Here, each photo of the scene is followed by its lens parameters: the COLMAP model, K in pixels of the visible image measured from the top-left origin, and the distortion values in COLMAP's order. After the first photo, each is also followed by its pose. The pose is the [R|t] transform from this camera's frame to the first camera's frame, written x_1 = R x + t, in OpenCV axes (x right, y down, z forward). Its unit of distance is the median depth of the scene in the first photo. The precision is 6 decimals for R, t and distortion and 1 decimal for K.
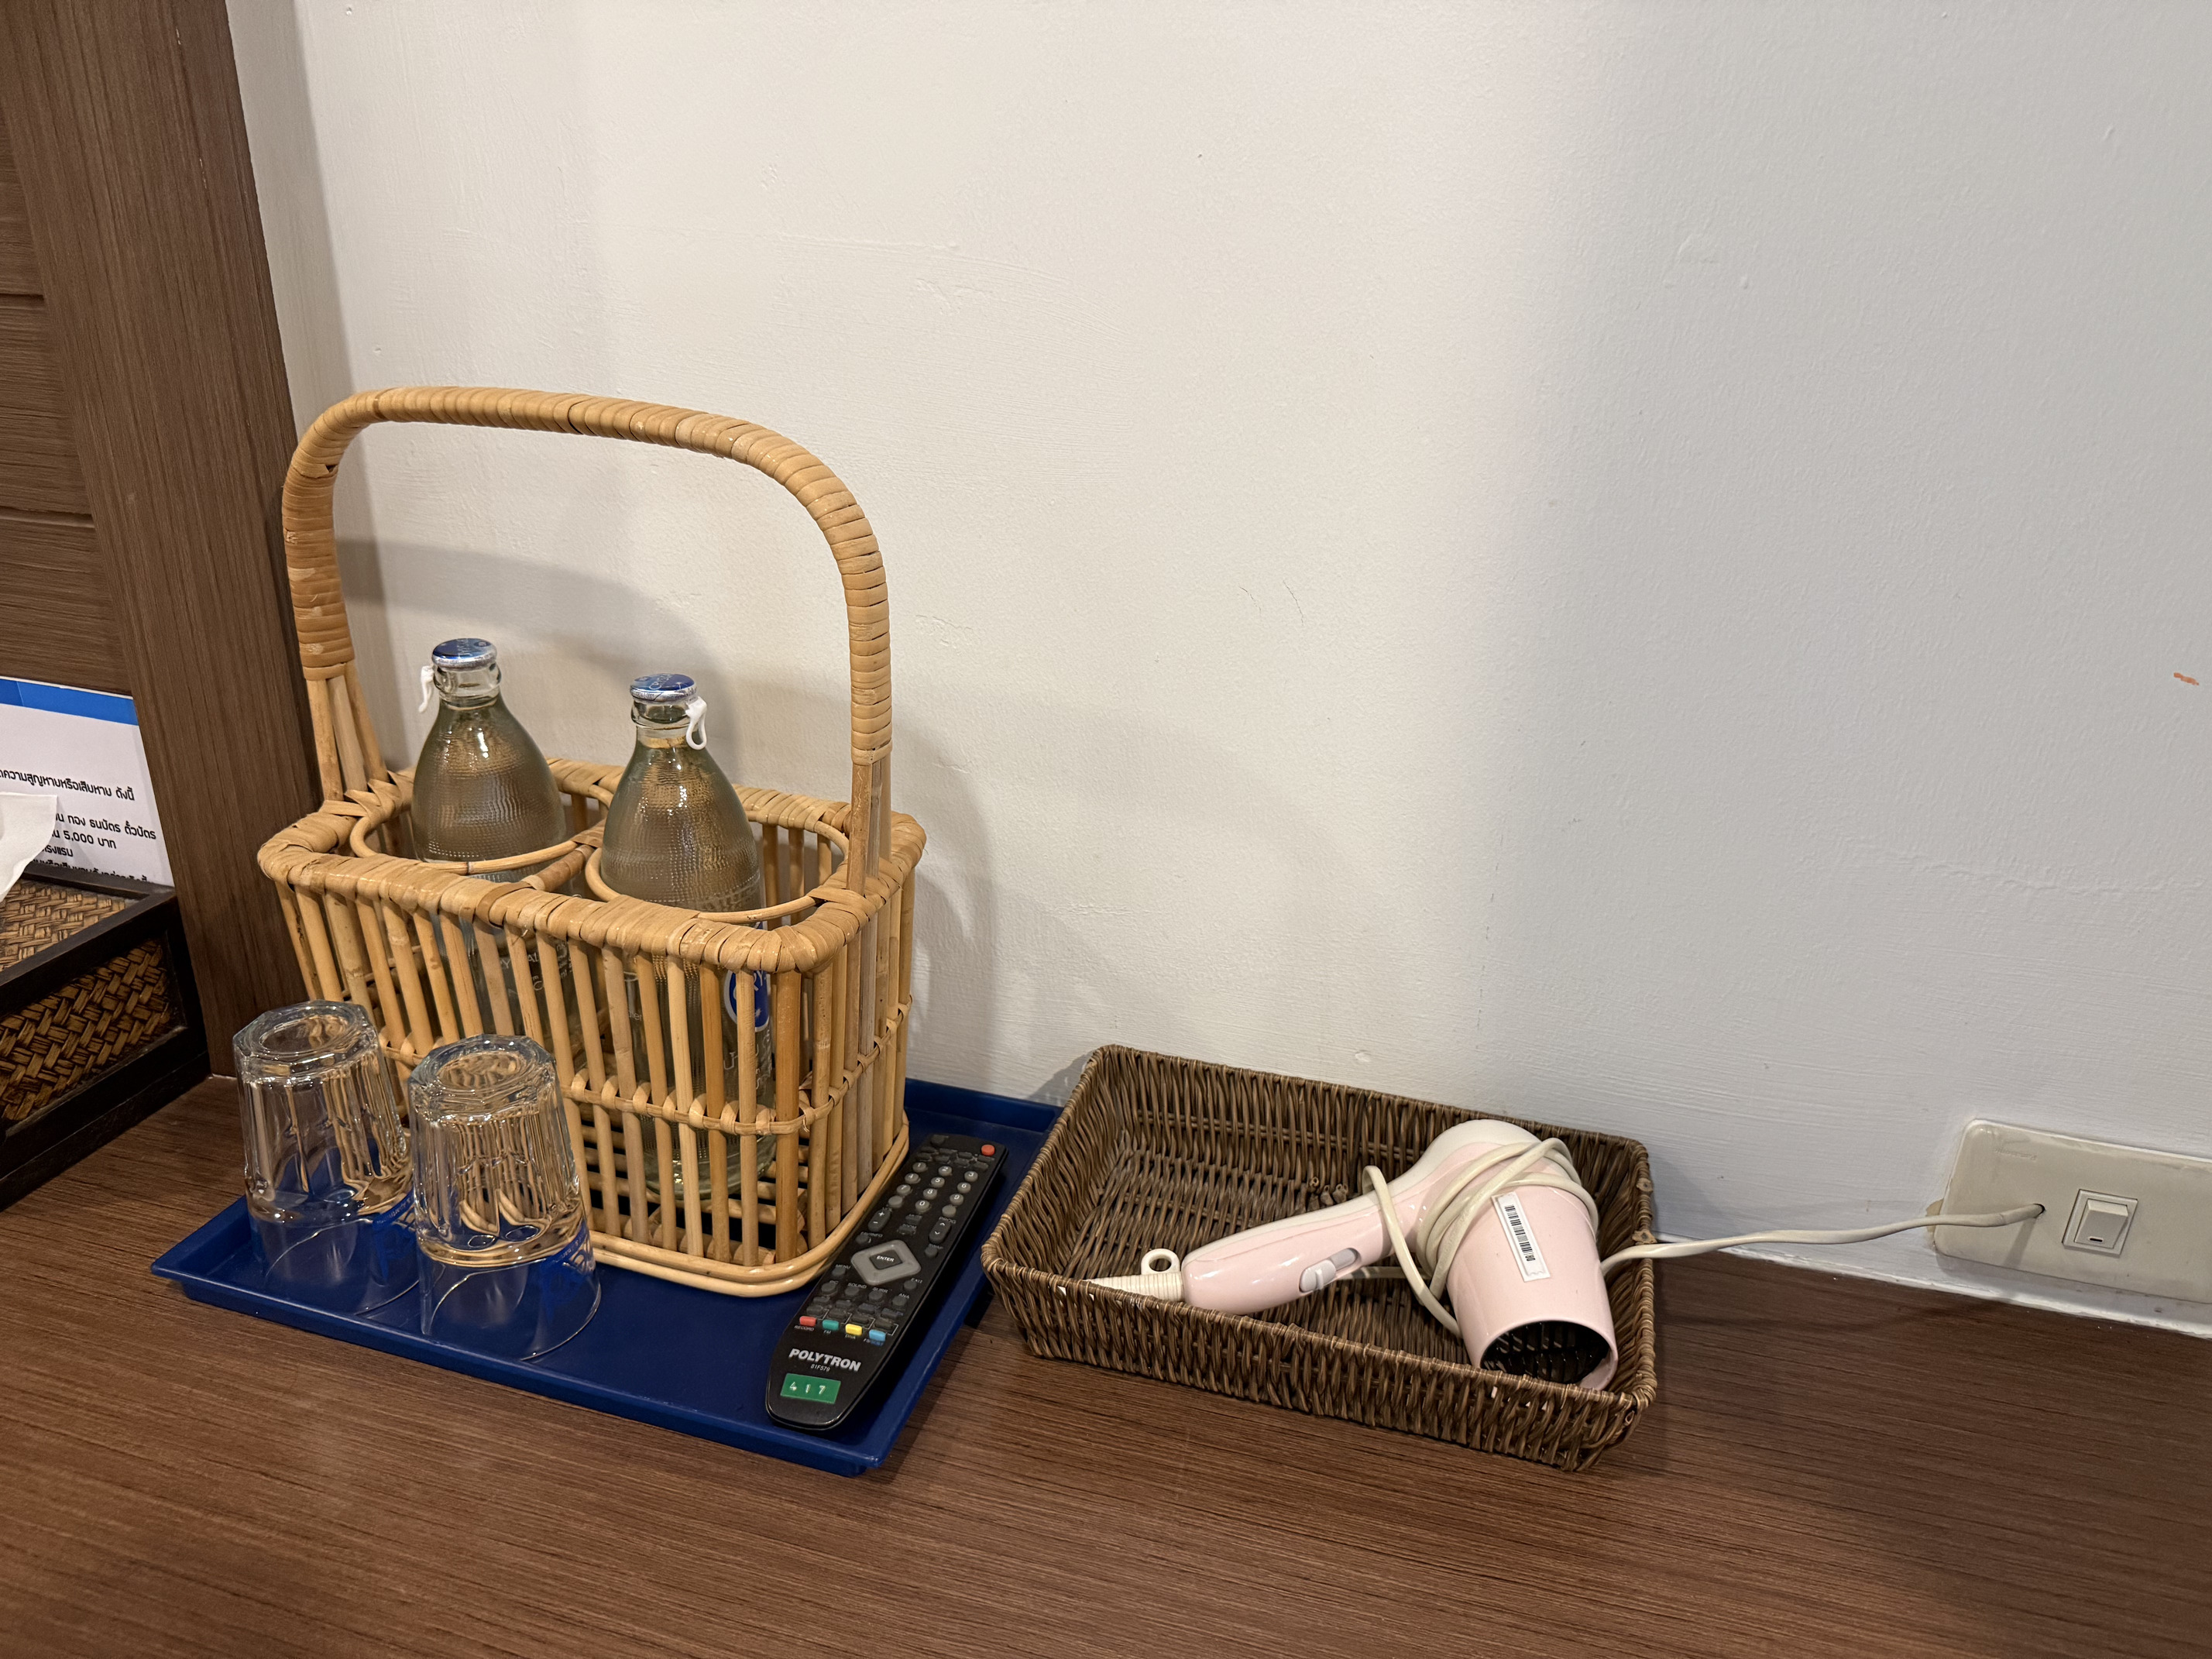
lens RADIAL K [[1580.9, 0, 1128.1], [0, 1580.9, 821.8], [0, 0, 1]] dist [0.043891, -0.074872]
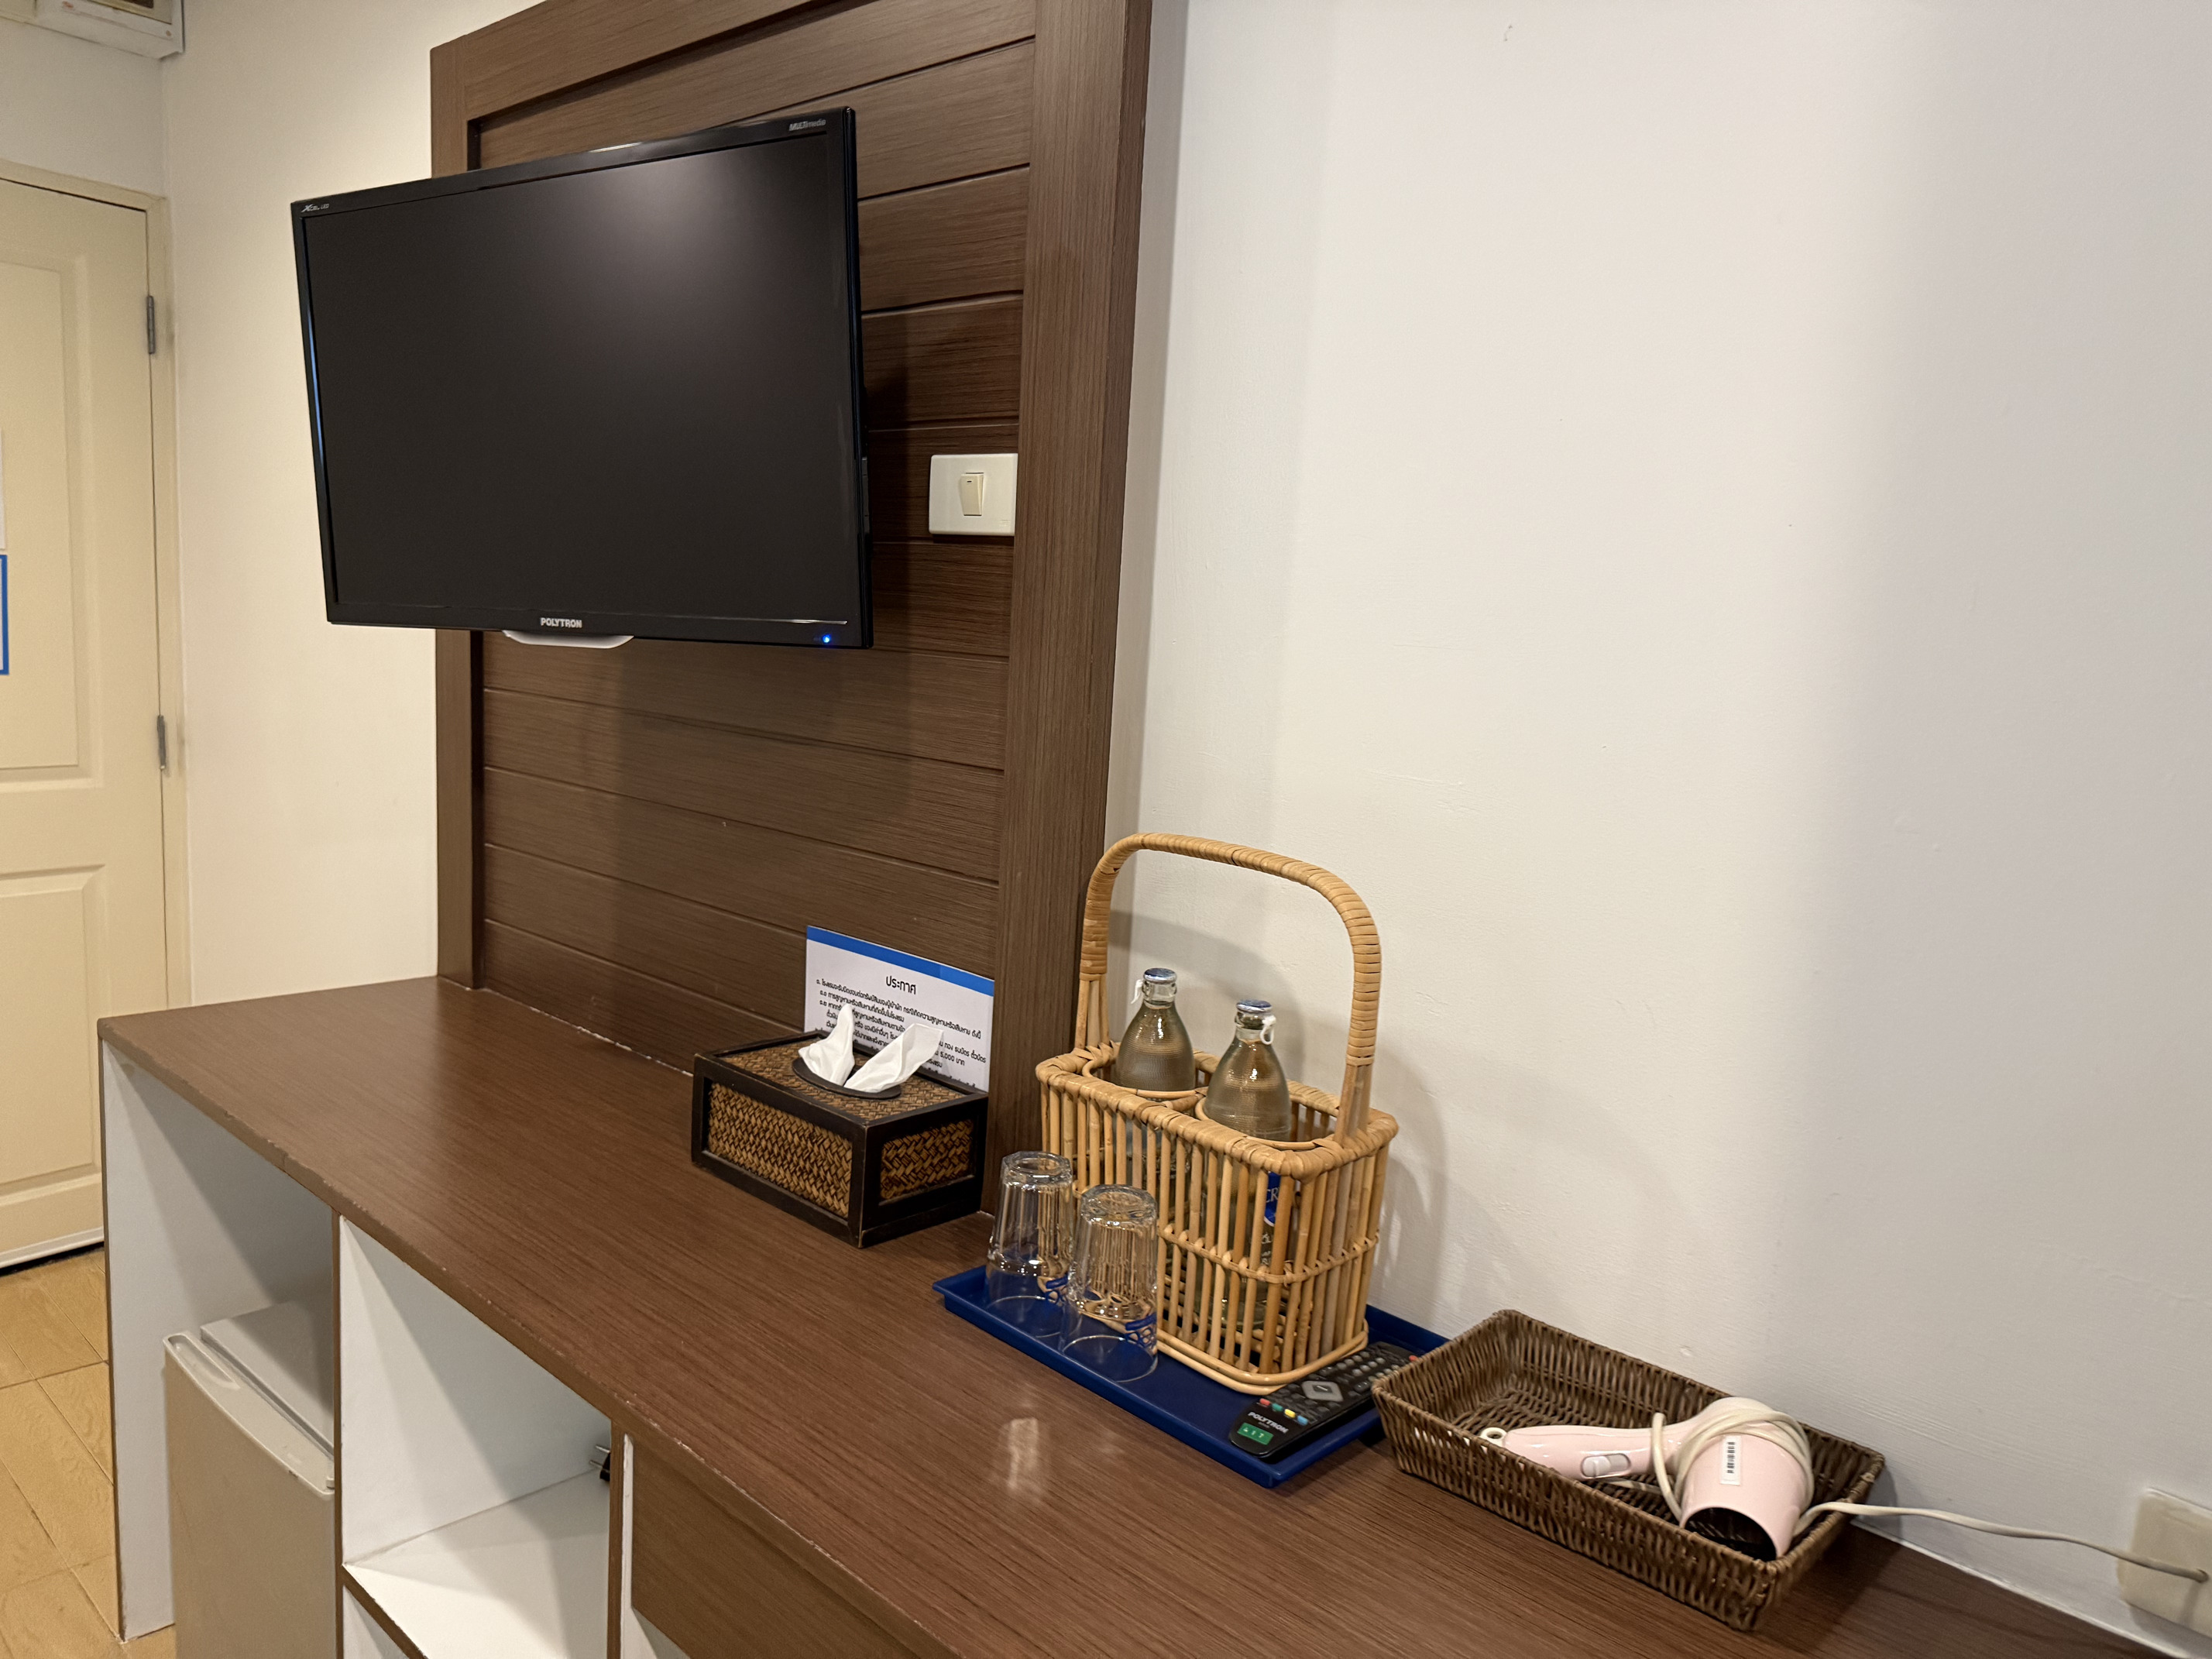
lens RADIAL K [[1580.9, 0, 1128.1], [0, 1580.9, 821.8], [0, 0, 1]] dist [0.043891, -0.074872]
pose [[0.890305, 0.087725, -0.446834, 0.329228], [-0.209320, 0.950292, -0.230499, 0.145713], [0.404402, 0.298746, 0.864413, -0.604363]]
